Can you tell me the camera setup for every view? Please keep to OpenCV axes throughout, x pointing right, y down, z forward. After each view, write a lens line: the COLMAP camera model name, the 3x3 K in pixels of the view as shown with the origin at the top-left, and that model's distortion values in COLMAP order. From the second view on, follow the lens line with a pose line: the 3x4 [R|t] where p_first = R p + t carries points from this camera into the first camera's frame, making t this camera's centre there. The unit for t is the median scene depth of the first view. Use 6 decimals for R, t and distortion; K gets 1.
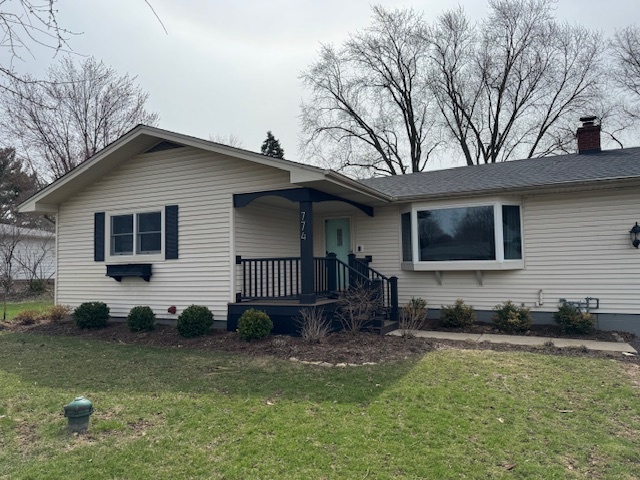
lens RADIAL K [[450.5, 0, 320.0], [0, 450.5, 240.0], [0, 0, 1]] dist [0.108295, -0.132647]
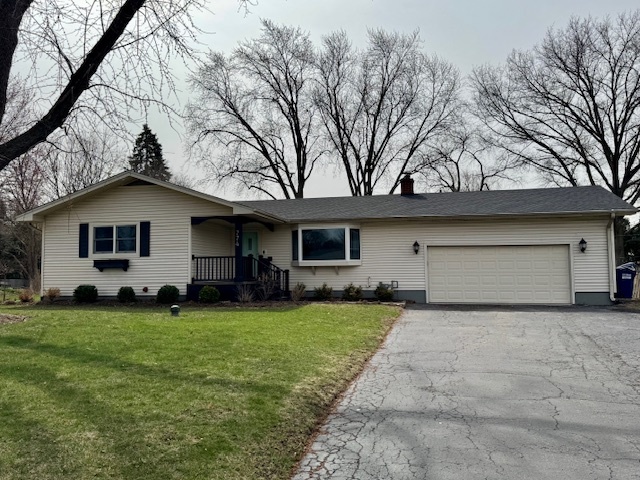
lens RADIAL K [[450.5, 0, 320.0], [0, 450.5, 240.0], [0, 0, 1]] dist [0.108295, -0.132647]
pose [[0.967893, 0.024983, 0.250119, -0.124251], [-0.021934, 0.999647, -0.014967, -0.003517], [-0.250404, 0.009001, 0.968099, -0.575318]]
